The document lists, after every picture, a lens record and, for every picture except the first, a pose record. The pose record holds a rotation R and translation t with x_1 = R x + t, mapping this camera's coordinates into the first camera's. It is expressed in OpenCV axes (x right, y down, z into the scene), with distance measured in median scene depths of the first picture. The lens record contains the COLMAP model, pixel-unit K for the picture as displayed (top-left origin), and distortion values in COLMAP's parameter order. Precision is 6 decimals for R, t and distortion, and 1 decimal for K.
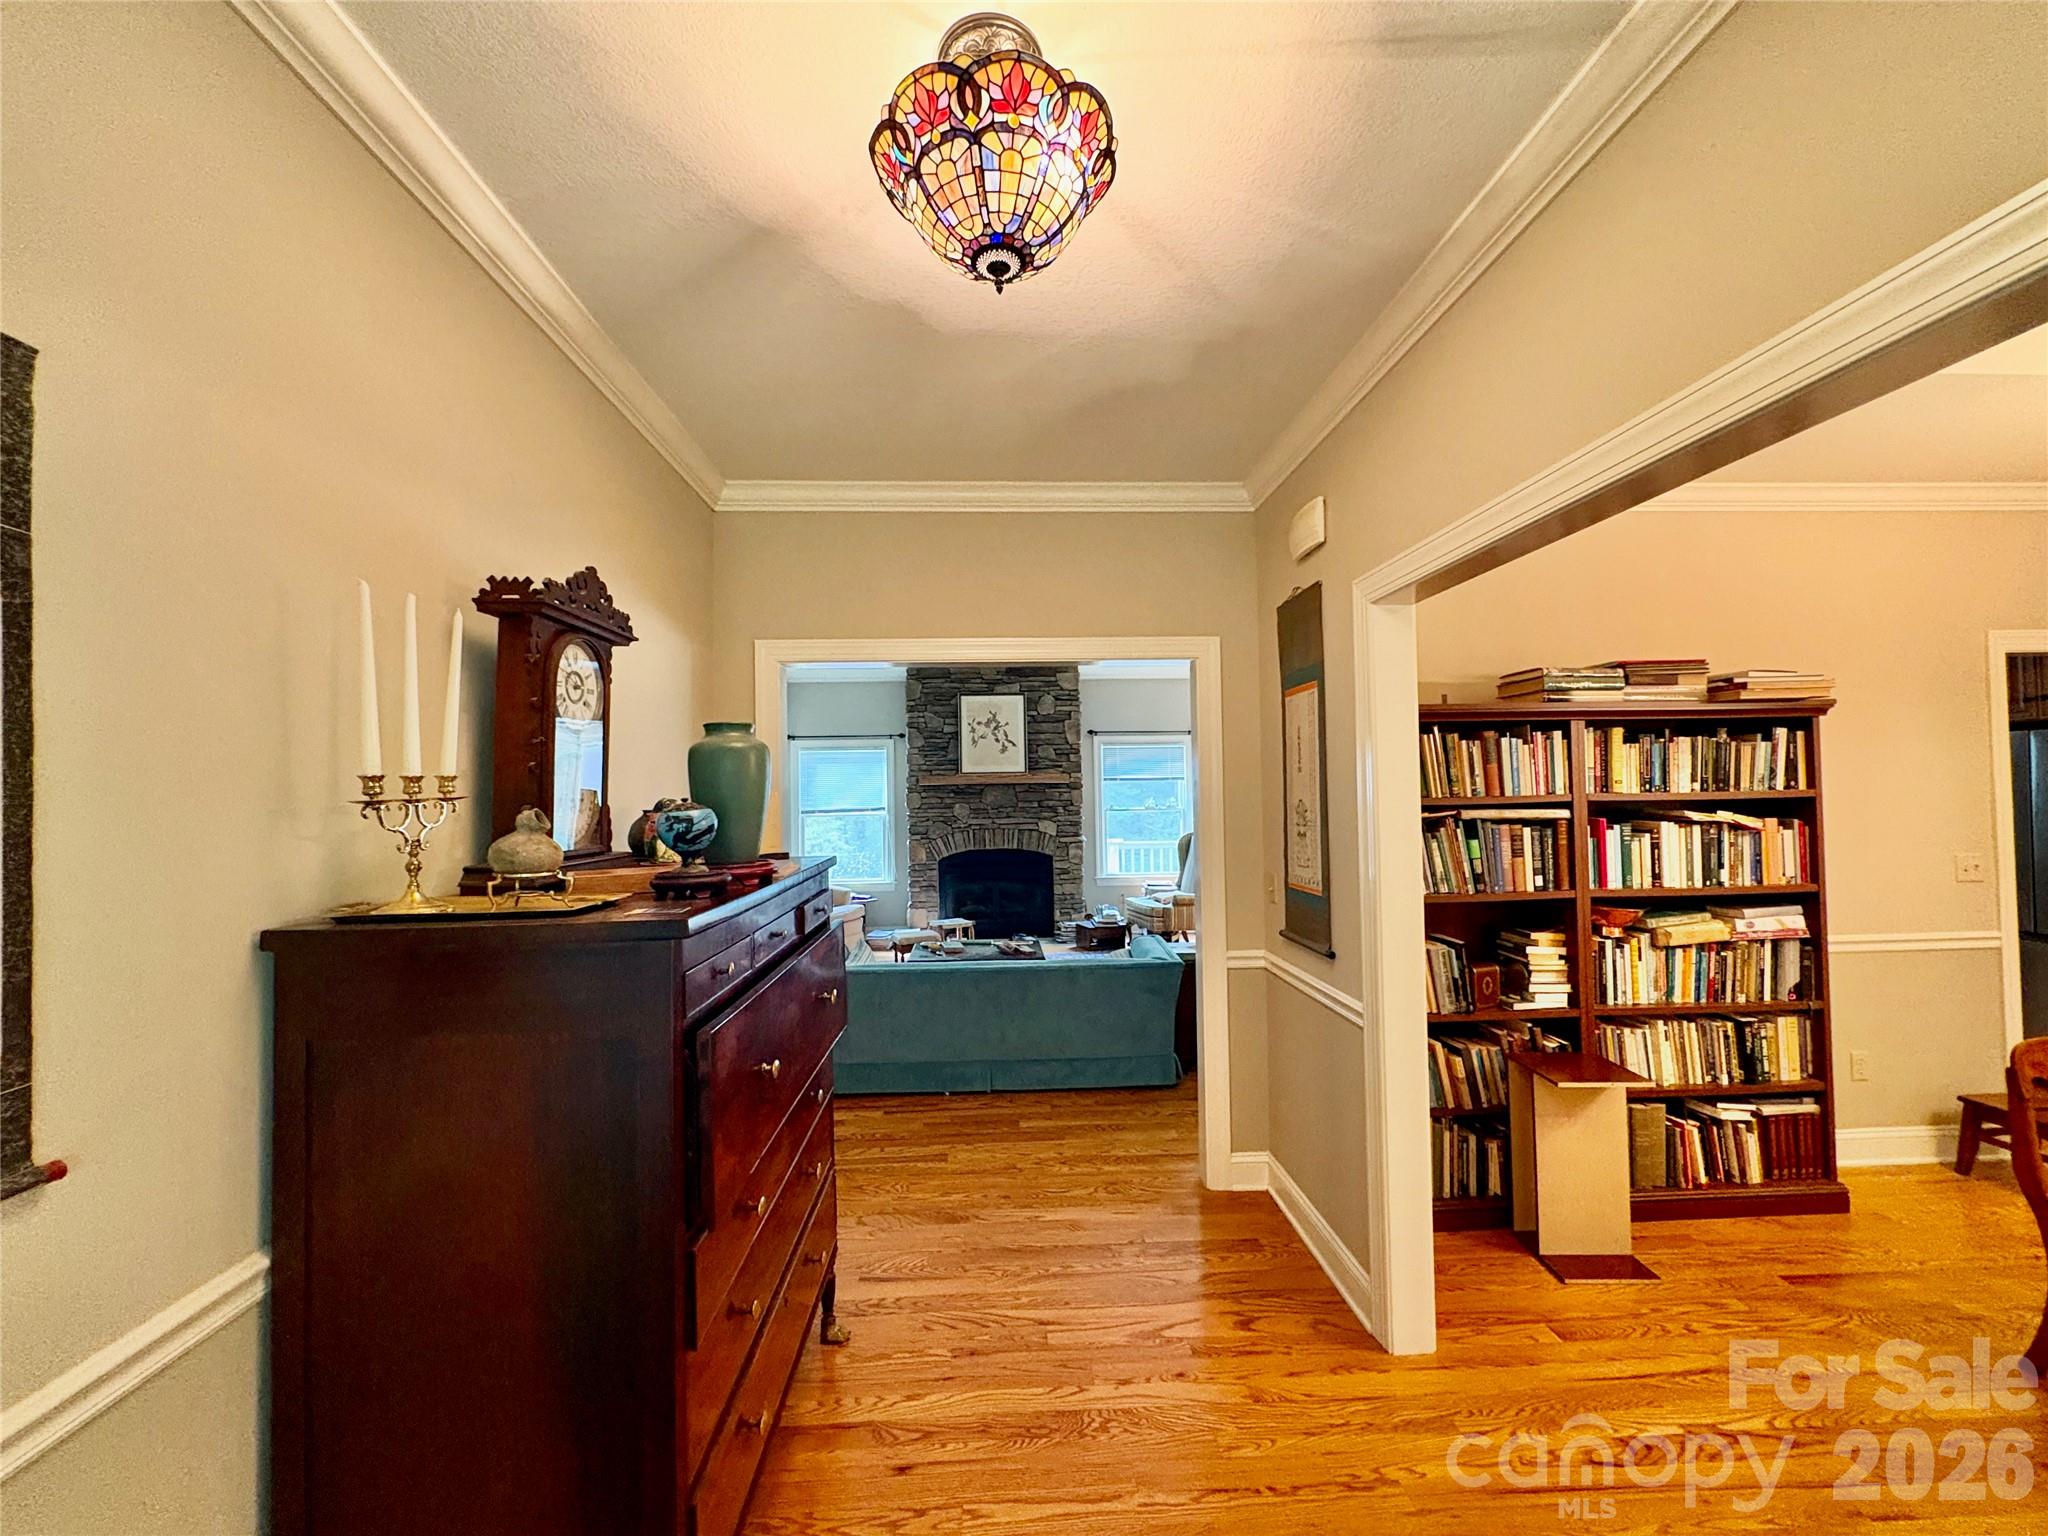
lens RADIAL K [[817.5, 0, 1018.9], [0, 817.5, 771.3], [0, 0, 1]] dist [-0.001308, 0.000688]
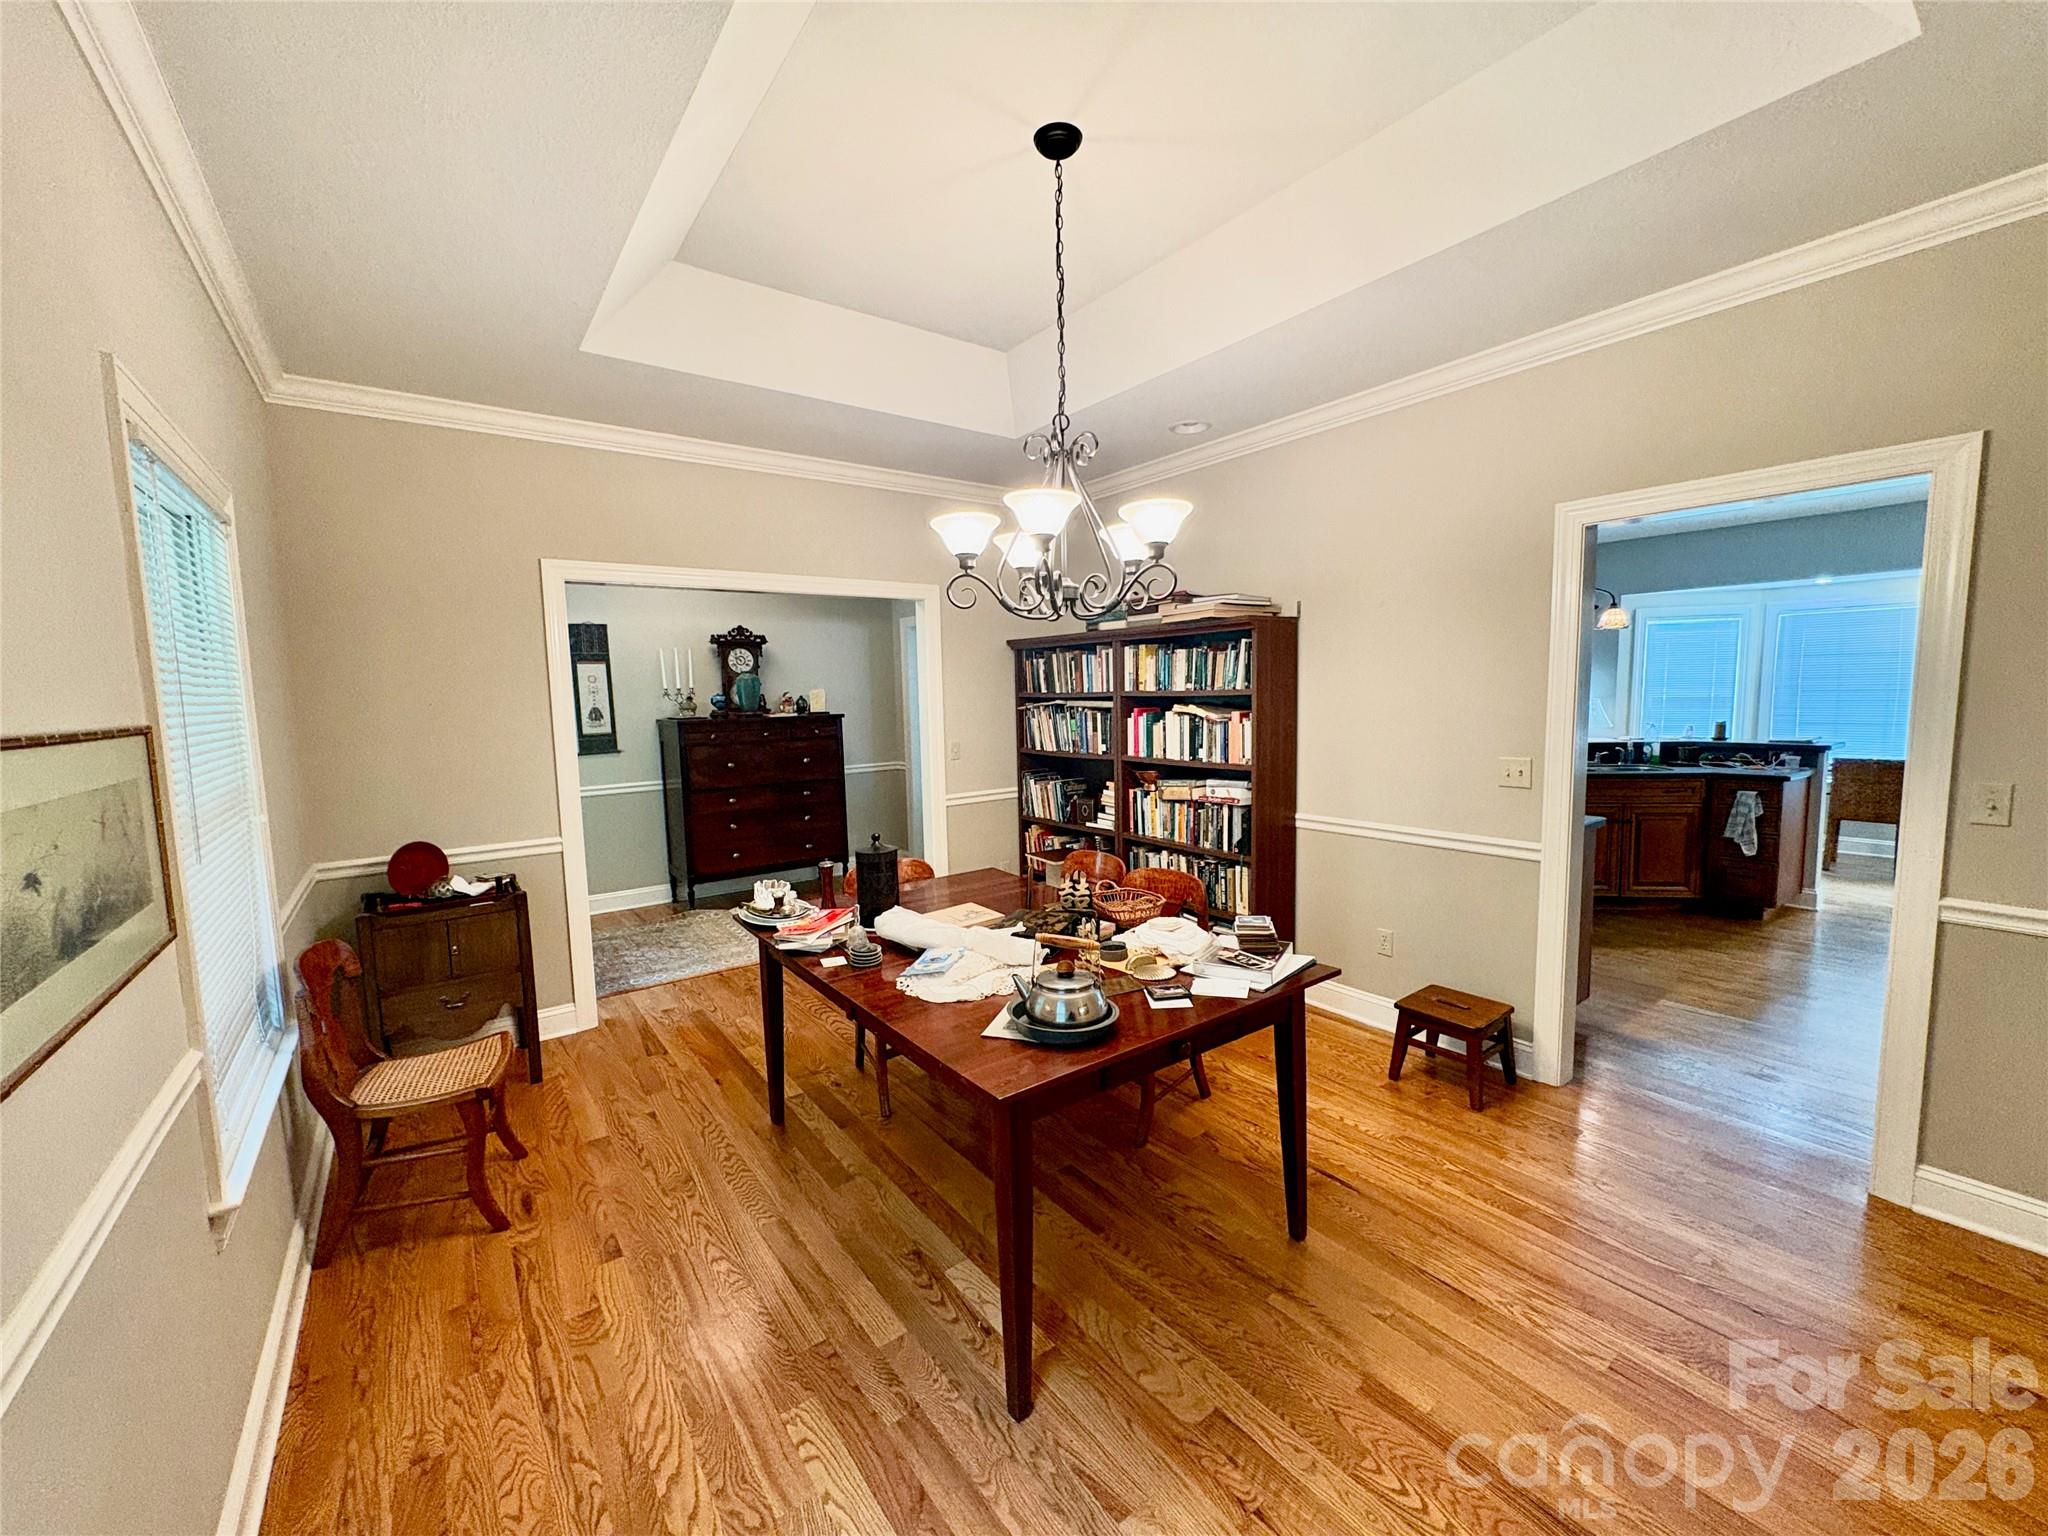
lens RADIAL K [[817.5, 0, 1026.4], [0, 817.5, 774.2], [0, 0, 1]] dist [-0.001308, 0.000688]
pose [[0.558380, 0.089473, -0.824746, 1.835959], [0.026176, 0.991772, 0.125314, -0.013219], [0.829172, -0.091562, 0.551443, 0.024091]]
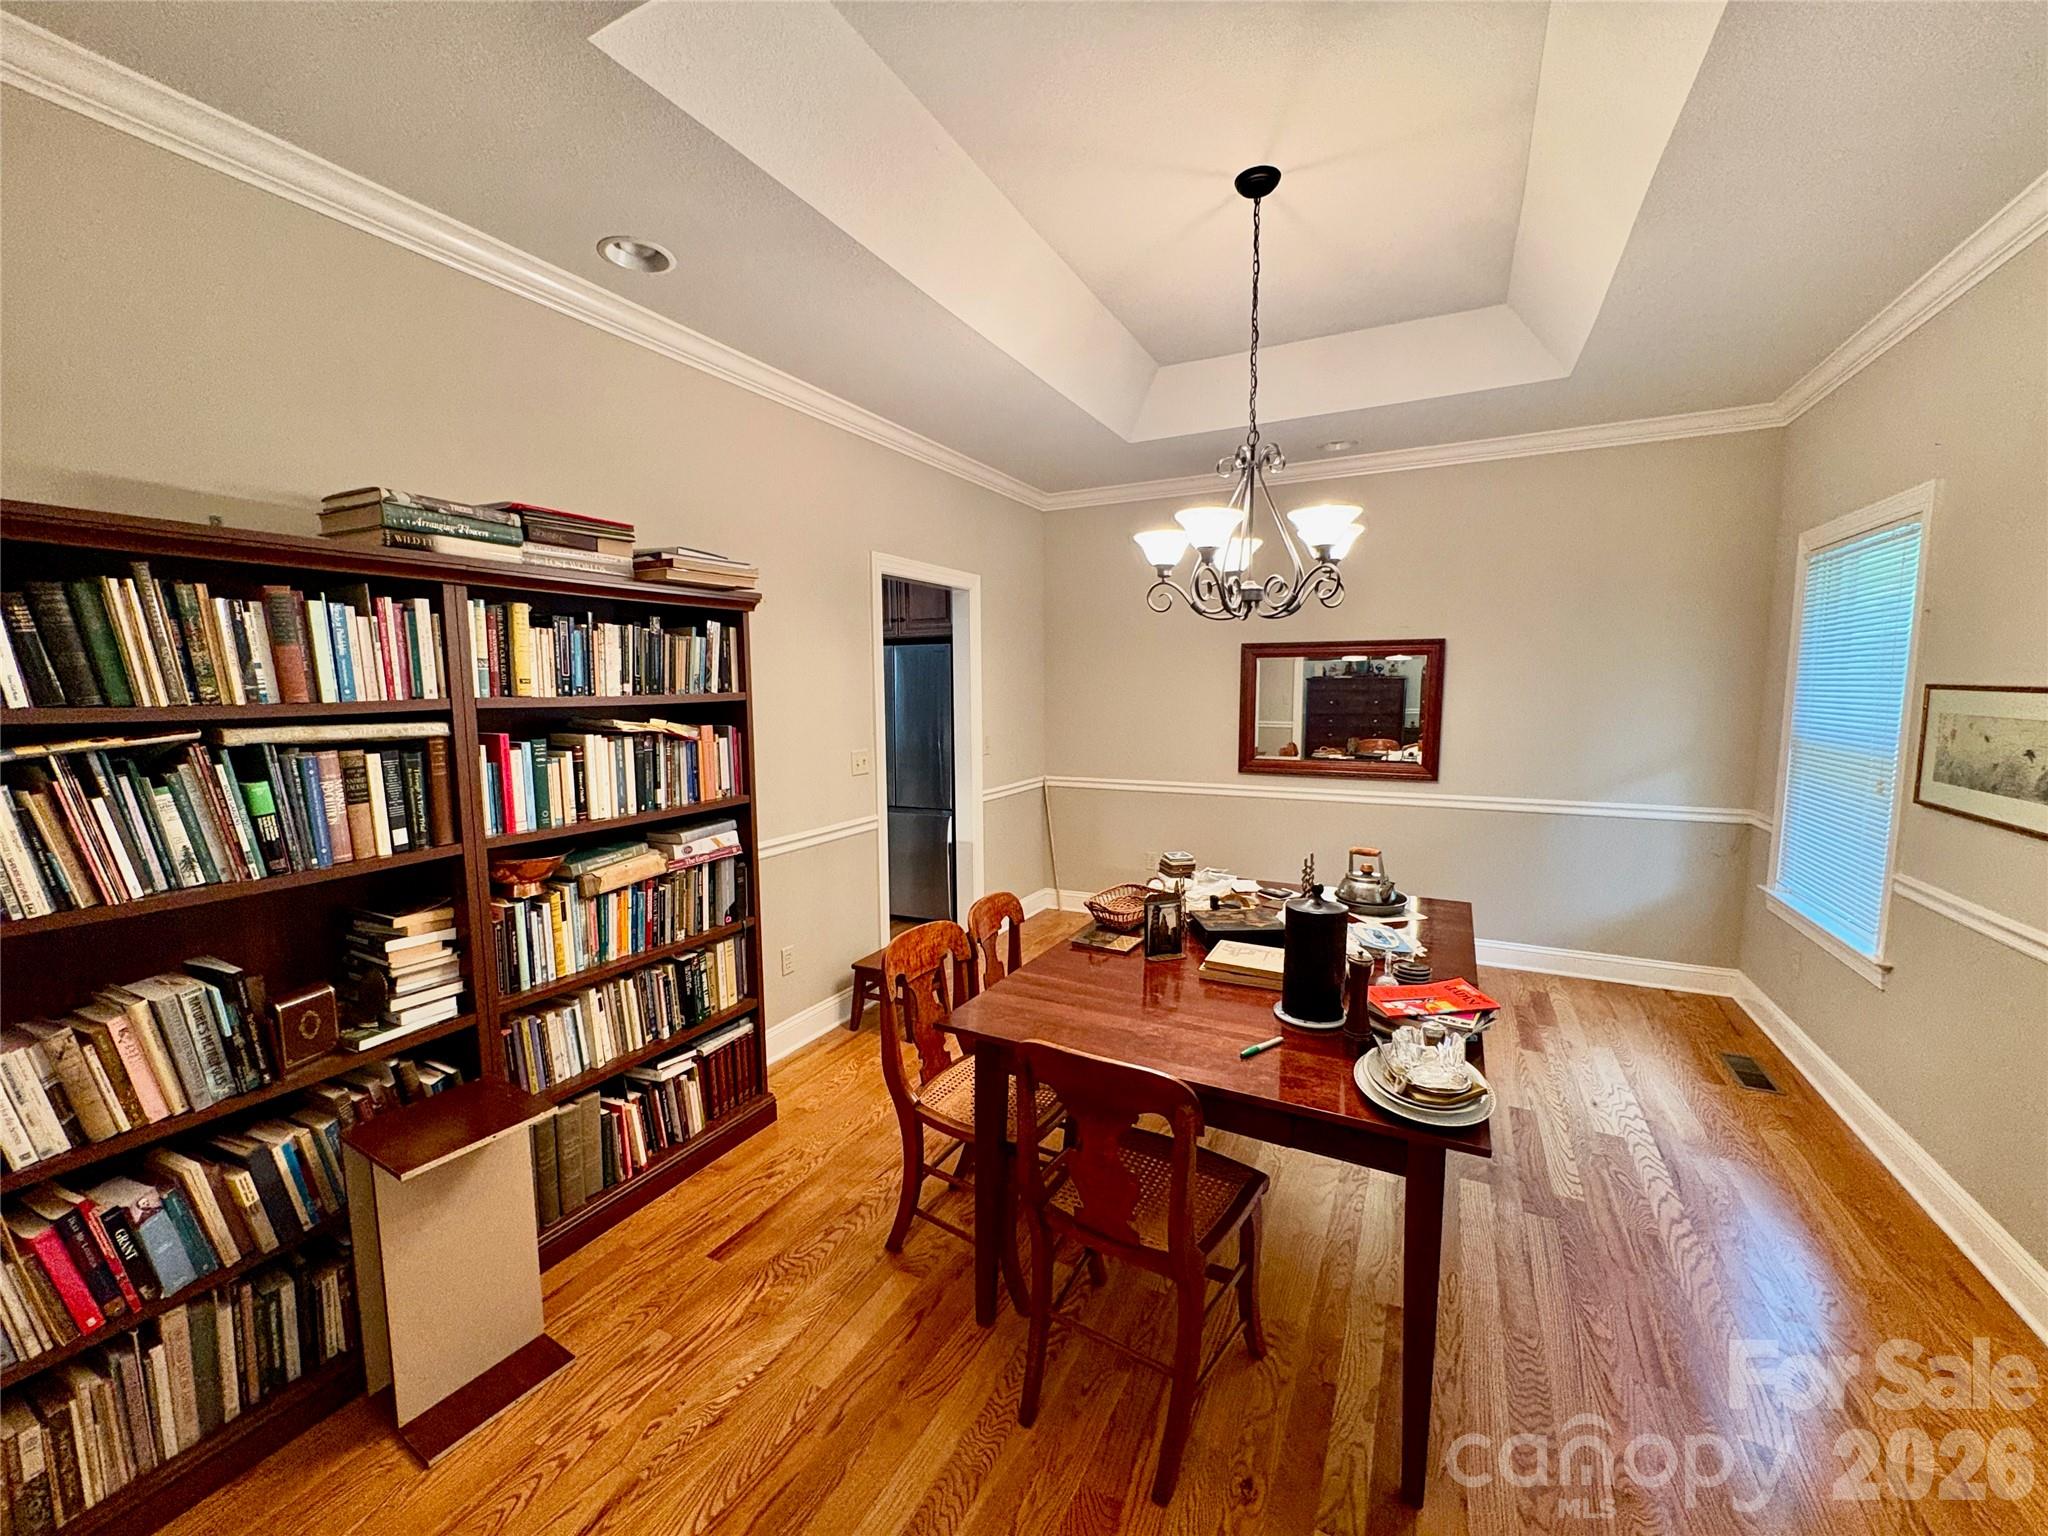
lens RADIAL K [[817.5, 0, 1019.6], [0, 817.5, 767.2], [0, 0, 1]] dist [-0.001308, 0.000688]
pose [[0.502223, -0.076309, 0.861364, 0.337730], [-0.022647, 0.994596, 0.101317, 0.005837], [-0.864441, -0.070391, 0.497781, 0.276370]]
